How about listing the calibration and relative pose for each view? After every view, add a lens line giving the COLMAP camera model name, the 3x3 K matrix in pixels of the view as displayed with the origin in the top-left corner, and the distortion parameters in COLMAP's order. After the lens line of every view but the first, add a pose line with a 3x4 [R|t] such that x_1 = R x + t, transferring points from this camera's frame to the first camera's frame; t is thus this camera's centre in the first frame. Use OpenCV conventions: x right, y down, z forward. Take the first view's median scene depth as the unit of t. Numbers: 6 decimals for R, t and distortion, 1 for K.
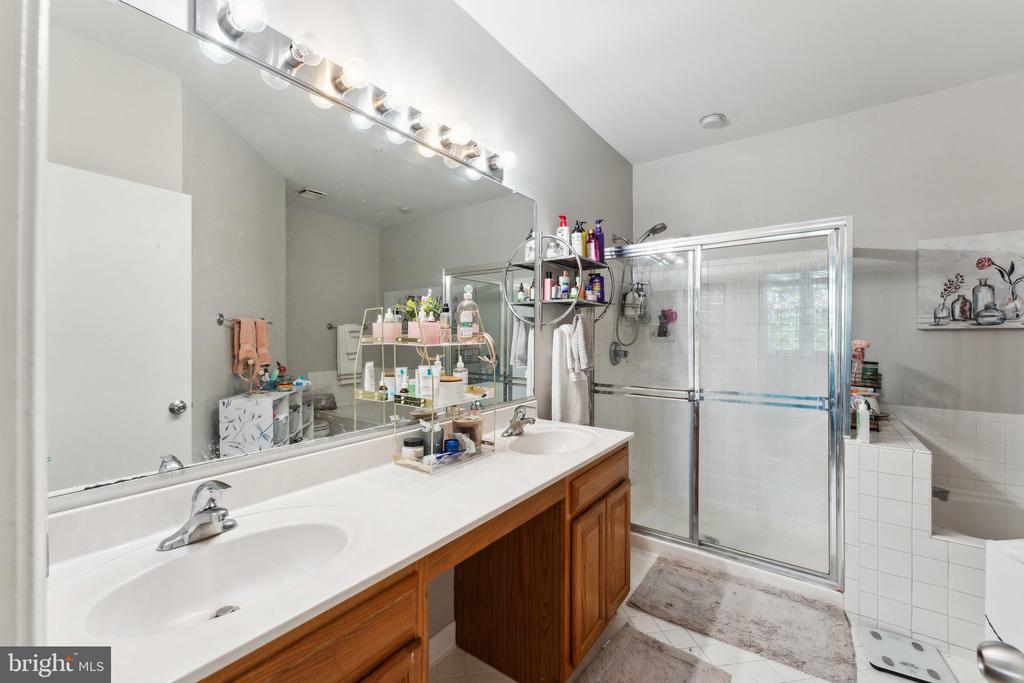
lens RADIAL K [[414.3, 0, 510.2], [0, 414.3, 337.6], [0, 0, 1]] dist [0.002052, -0.001073]
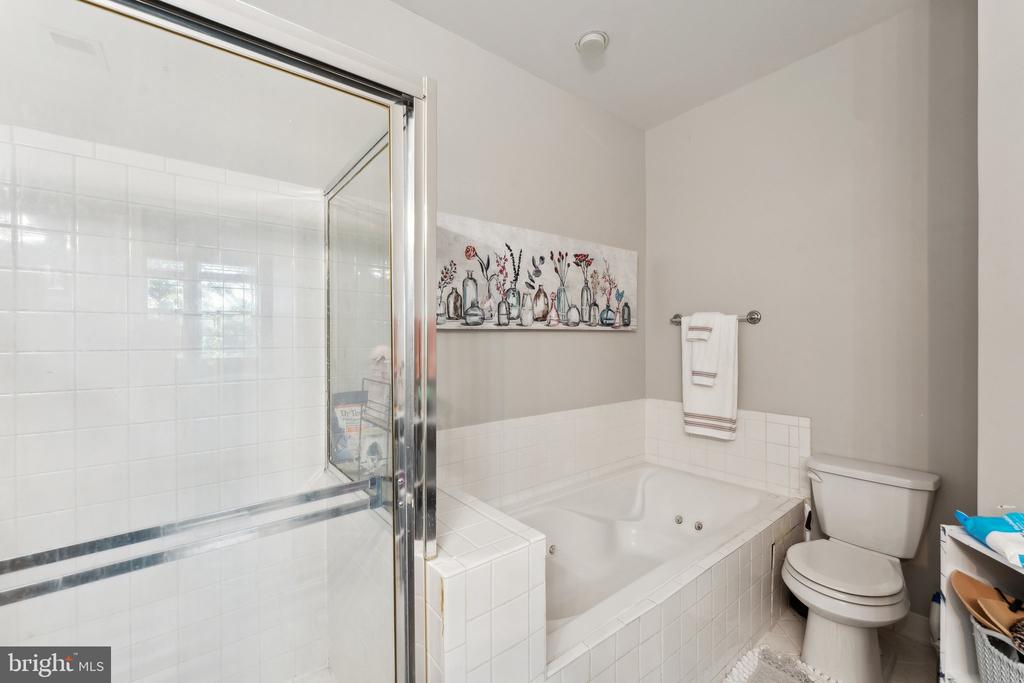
lens RADIAL K [[414.3, 0, 509.5], [0, 414.3, 339.9], [0, 0, 1]] dist [0.002052, -0.001073]
pose [[0.269333, -0.007203, 0.963020, 0.341113], [0.011036, 0.999929, 0.004393, -0.002554], [-0.962984, 0.009445, 0.269394, 0.691624]]
